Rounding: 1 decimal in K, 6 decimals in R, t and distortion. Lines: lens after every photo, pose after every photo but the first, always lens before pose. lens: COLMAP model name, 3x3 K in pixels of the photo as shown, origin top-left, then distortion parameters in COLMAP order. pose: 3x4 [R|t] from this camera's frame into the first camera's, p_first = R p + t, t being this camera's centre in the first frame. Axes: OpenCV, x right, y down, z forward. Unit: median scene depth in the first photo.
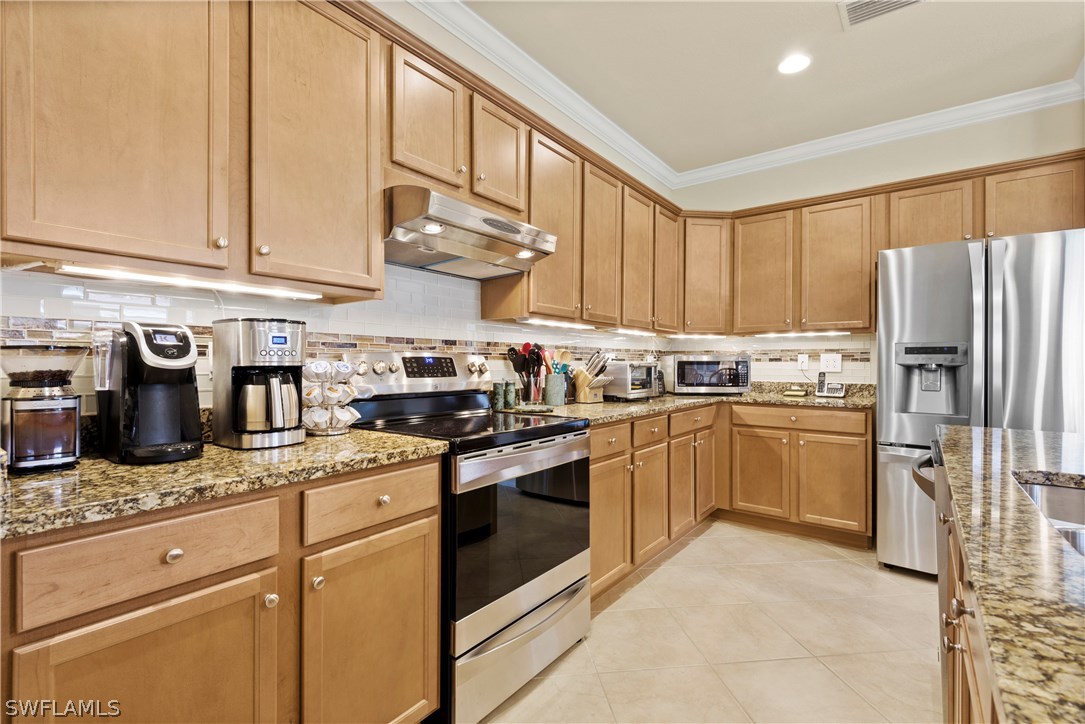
lens RADIAL K [[490.2, 0, 540.5], [0, 490.2, 362.8], [0, 0, 1]] dist [0.033398, -0.019822]
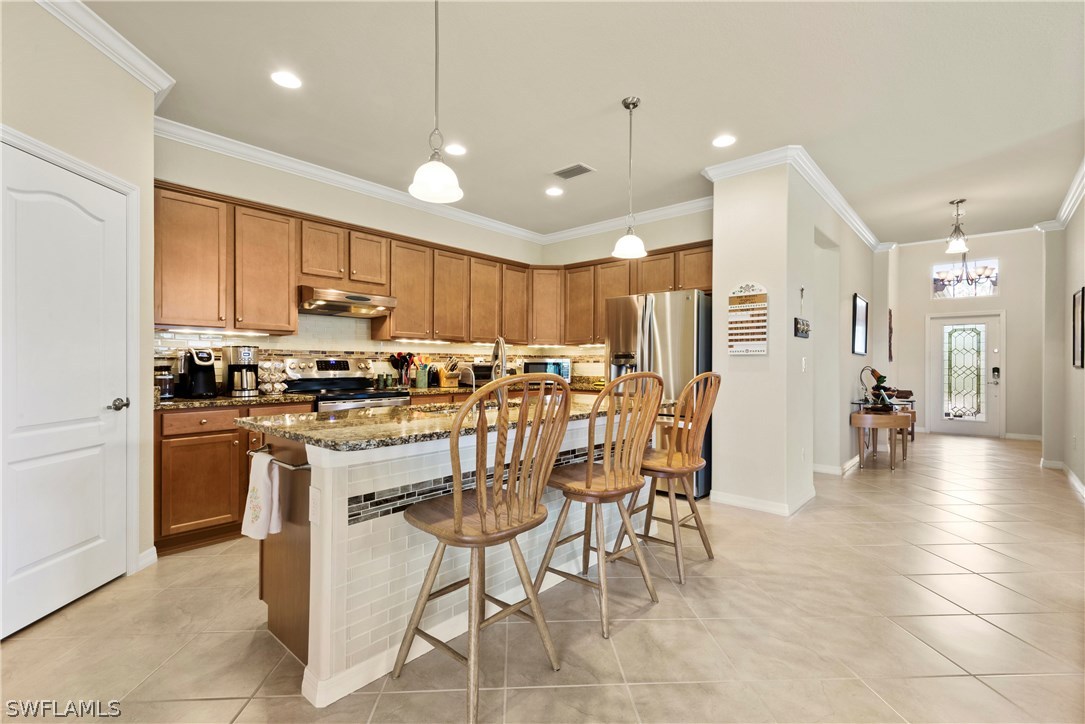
lens RADIAL K [[490.2, 0, 540.5], [0, 490.2, 362.8], [0, 0, 1]] dist [0.033398, -0.019822]
pose [[0.997517, -0.000497, -0.070425, 0.604942], [0.000265, 0.999995, -0.003295, 0.003622], [0.070426, 0.003268, 0.997512, -0.746160]]
